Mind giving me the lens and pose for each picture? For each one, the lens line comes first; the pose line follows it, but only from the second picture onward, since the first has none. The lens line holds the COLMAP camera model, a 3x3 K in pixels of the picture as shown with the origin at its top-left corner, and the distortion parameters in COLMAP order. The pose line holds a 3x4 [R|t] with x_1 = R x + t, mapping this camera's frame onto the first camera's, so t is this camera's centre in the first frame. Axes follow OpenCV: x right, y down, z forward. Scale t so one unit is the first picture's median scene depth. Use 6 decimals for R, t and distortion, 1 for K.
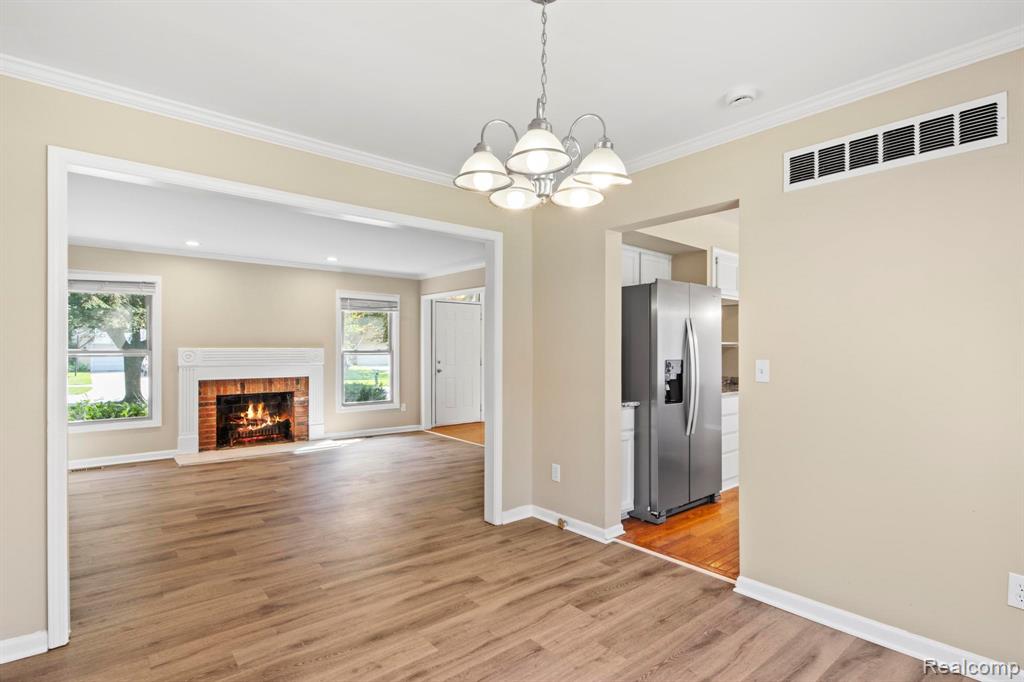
lens RADIAL K [[513.3, 0, 516.5], [0, 513.3, 347.5], [0, 0, 1]] dist [-0.009153, 0.001474]
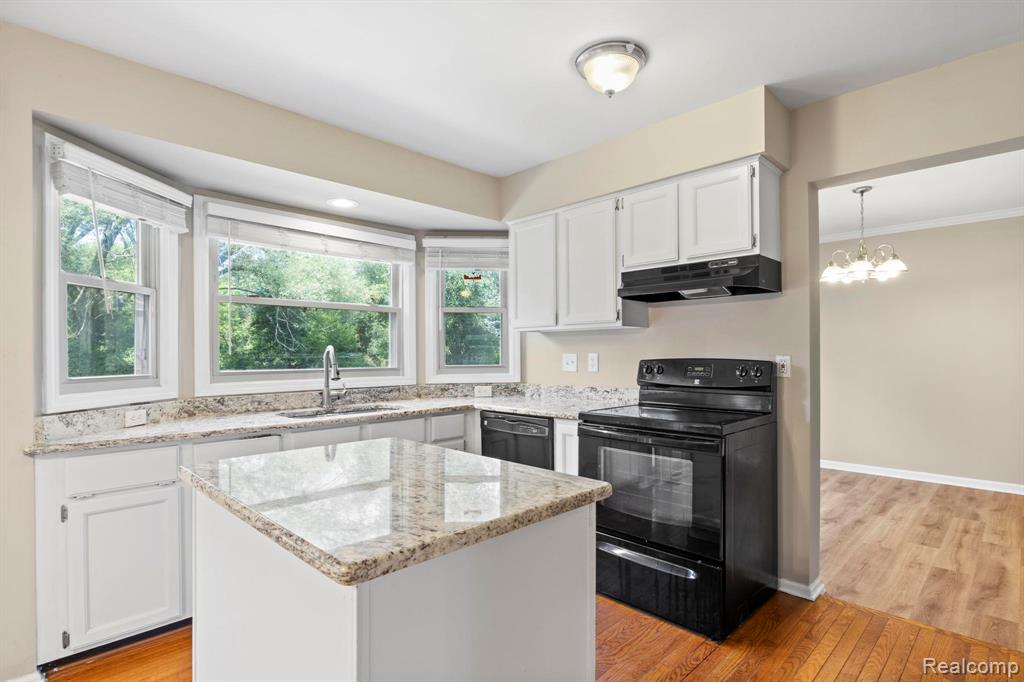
lens RADIAL K [[513.3, 0, 516.3], [0, 513.3, 353.2], [0, 0, 1]] dist [-0.009153, 0.001474]
pose [[-0.996360, 0.003730, -0.085159, 0.464809], [0.004029, 0.999986, -0.003340, 0.008962], [0.085145, -0.003671, -0.996362, 0.816837]]
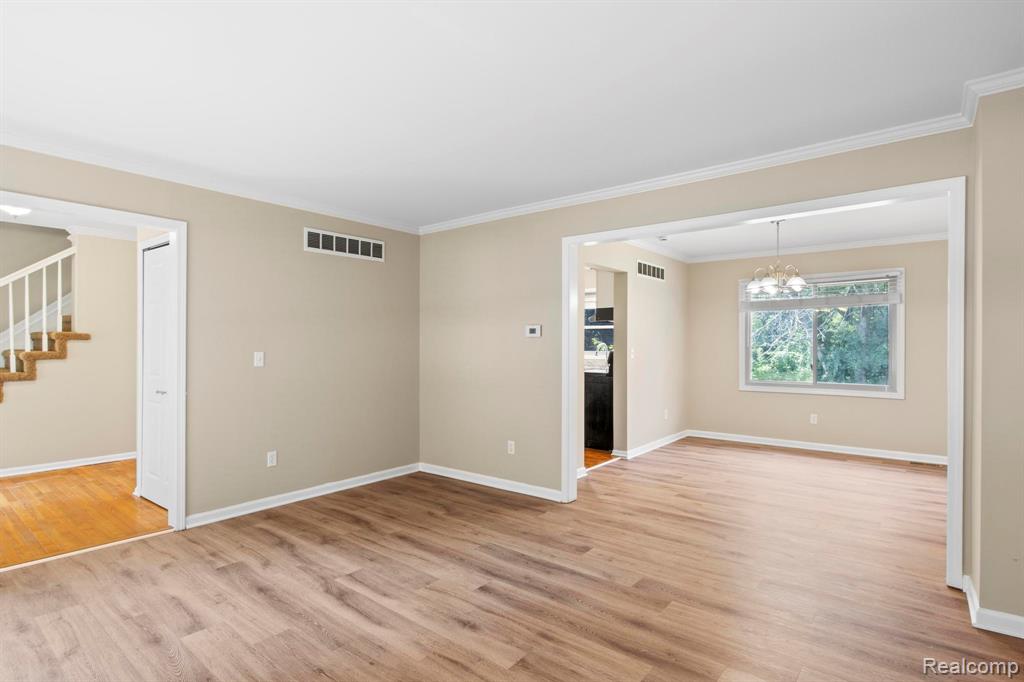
lens RADIAL K [[513.3, 0, 521.5], [0, 513.3, 345.3], [0, 0, 1]] dist [-0.009153, 0.001474]
pose [[-0.199275, -0.003995, 0.979935, -0.653779], [-0.006312, 0.999976, 0.002794, 0.002865], [-0.979923, -0.005629, -0.199295, 0.784024]]
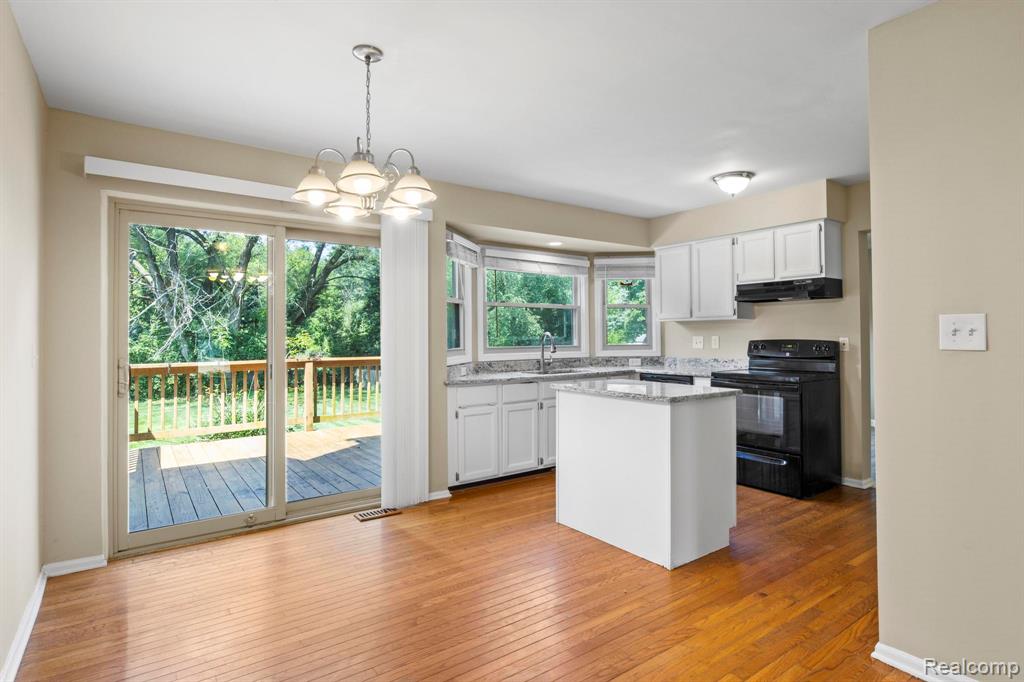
lens RADIAL K [[544.5, 0, 517.5], [0, 544.5, 324.7], [0, 0, 1]] dist [-0.003930, -0.003540]
pose [[-0.997658, 0.005817, 0.068151, 0.587168], [0.004249, 0.999724, -0.023126, 0.008166], [-0.068267, -0.022782, -0.997407, 1.150126]]
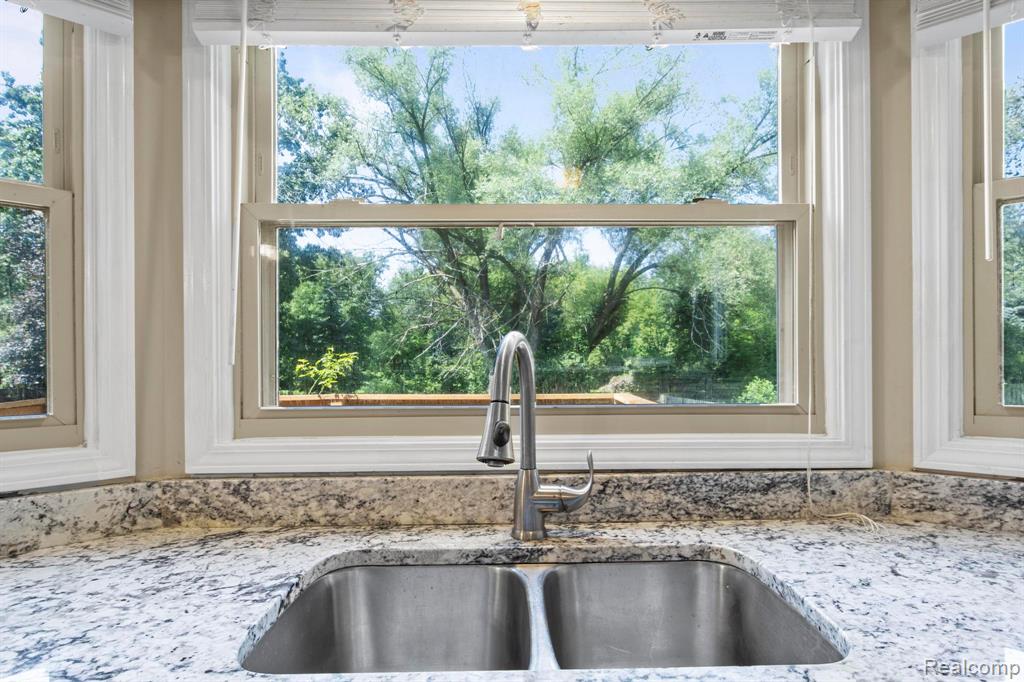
lens RADIAL K [[544.5, 0, 515.4], [0, 544.5, 362.8], [0, 0, 1]] dist [-0.003930, -0.003540]
pose [[-0.771991, -0.002184, 0.635630, 0.506584], [0.003497, 0.999964, 0.007684, 0.006867], [-0.635624, 0.008155, -0.771956, 0.430282]]
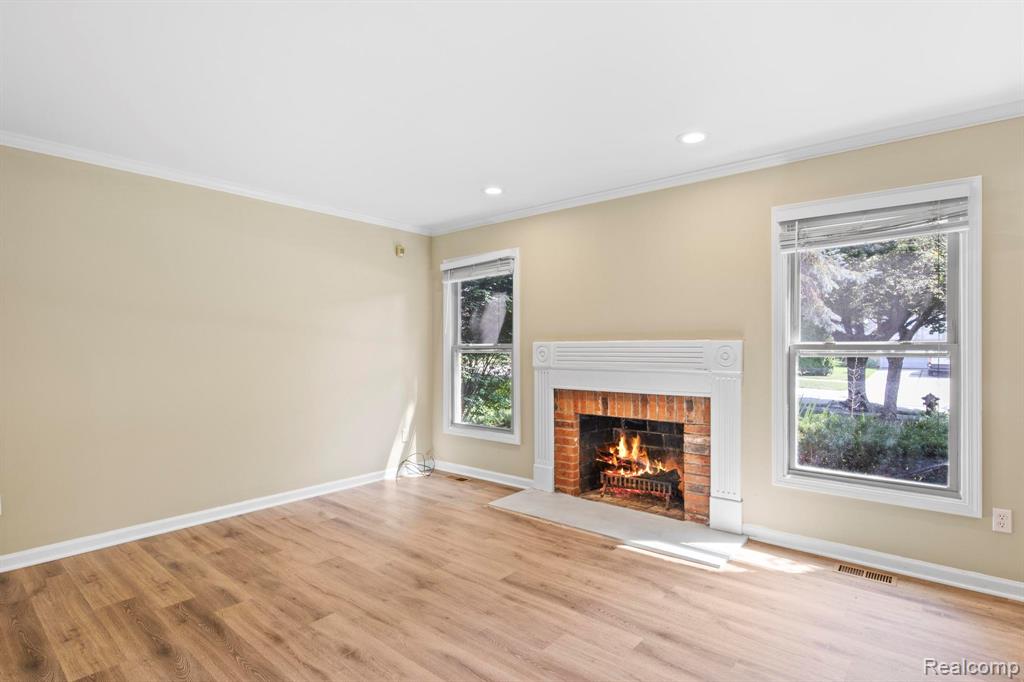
lens RADIAL K [[513.3, 0, 517.7], [0, 513.3, 348.1], [0, 0, 1]] dist [-0.009153, 0.001474]
pose [[0.171000, 0.003131, -0.985266, 0.052399], [0.009825, 0.999940, 0.004883, 0.005438], [0.985222, -0.010516, 0.170959, 0.800008]]
